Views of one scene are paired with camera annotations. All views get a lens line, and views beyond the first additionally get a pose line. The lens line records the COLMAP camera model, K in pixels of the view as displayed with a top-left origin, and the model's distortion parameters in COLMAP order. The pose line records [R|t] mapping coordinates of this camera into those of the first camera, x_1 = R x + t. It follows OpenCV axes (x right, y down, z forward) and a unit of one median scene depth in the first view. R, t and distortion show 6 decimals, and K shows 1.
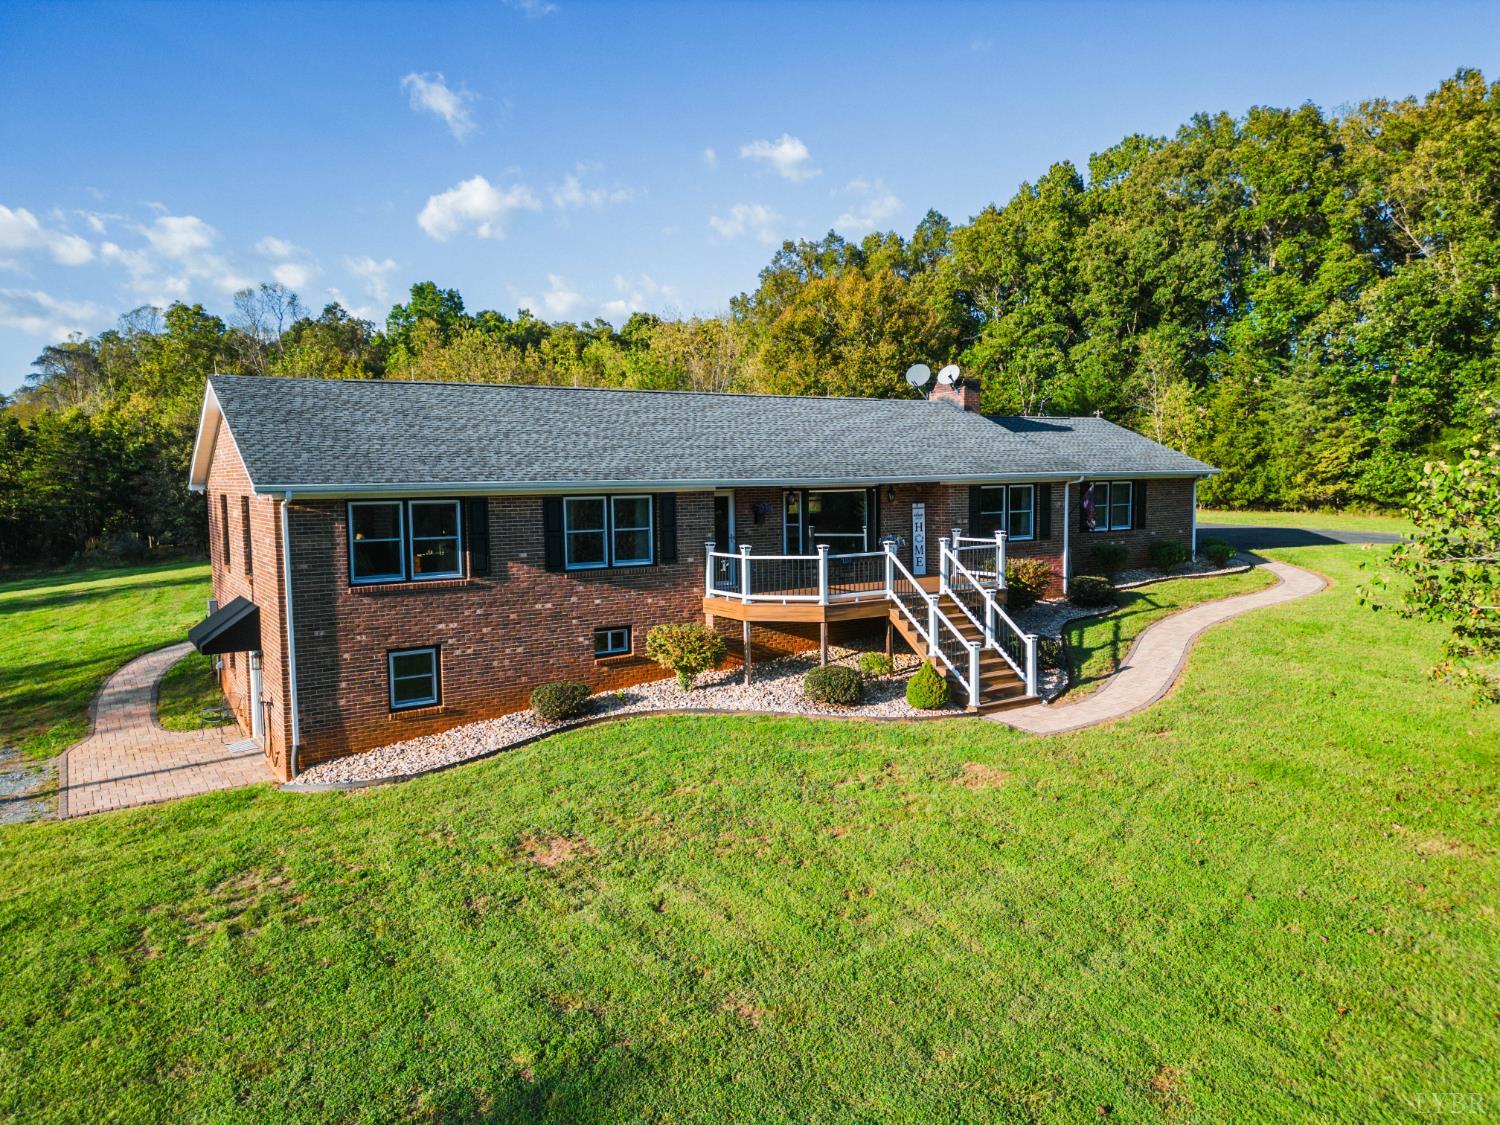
lens RADIAL K [[1061.4, 0, 746.6], [0, 1061.4, 559.2], [0, 0, 1]] dist [0.074513, -0.060827]
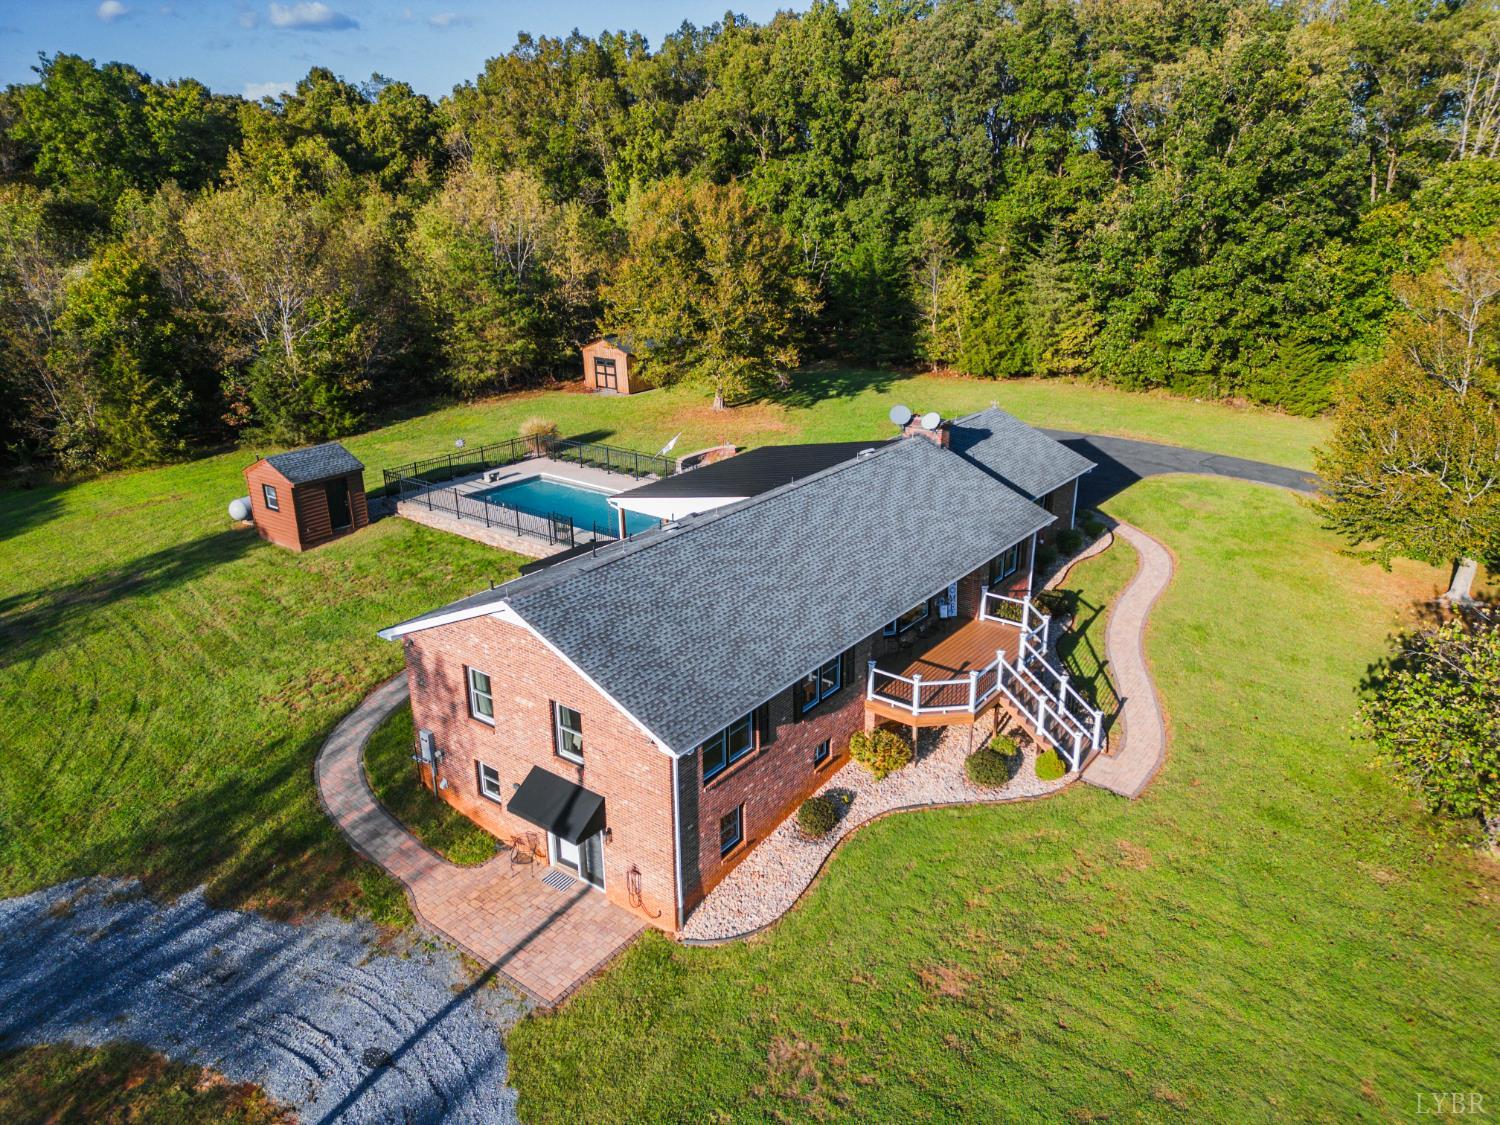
lens RADIAL K [[1061.4, 0, 744.9], [0, 1061.4, 564.3], [0, 0, 1]] dist [0.074513, -0.060827]
pose [[0.941159, -0.114474, 0.317988, -0.508303], [0.023074, 0.960459, 0.277465, -0.432785], [-0.337177, -0.253801, 0.906585, -0.102921]]
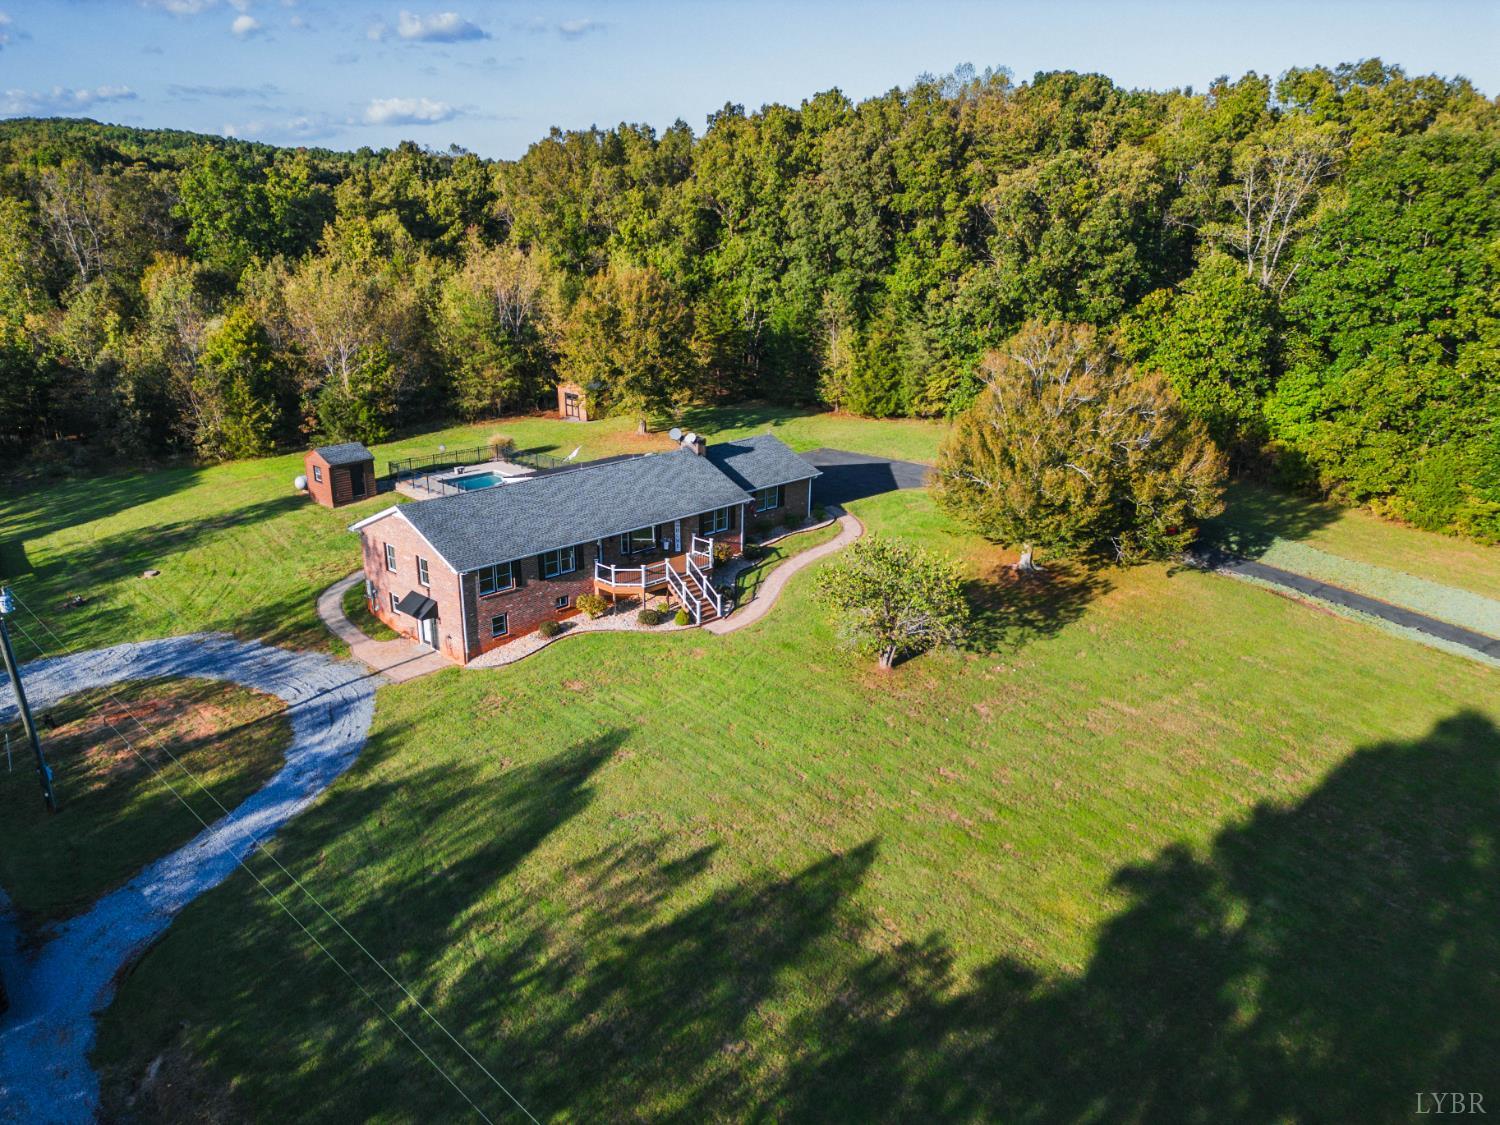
lens RADIAL K [[1199.0, 0, 661.2], [0, 1199.0, 626.4], [0, 0, 1]] dist [0.078120, -0.034232]
pose [[0.987719, -0.054360, 0.146482, -0.261644], [0.012320, 0.961702, 0.273822, -0.543967], [-0.155757, -0.268654, 0.950560, -1.502190]]
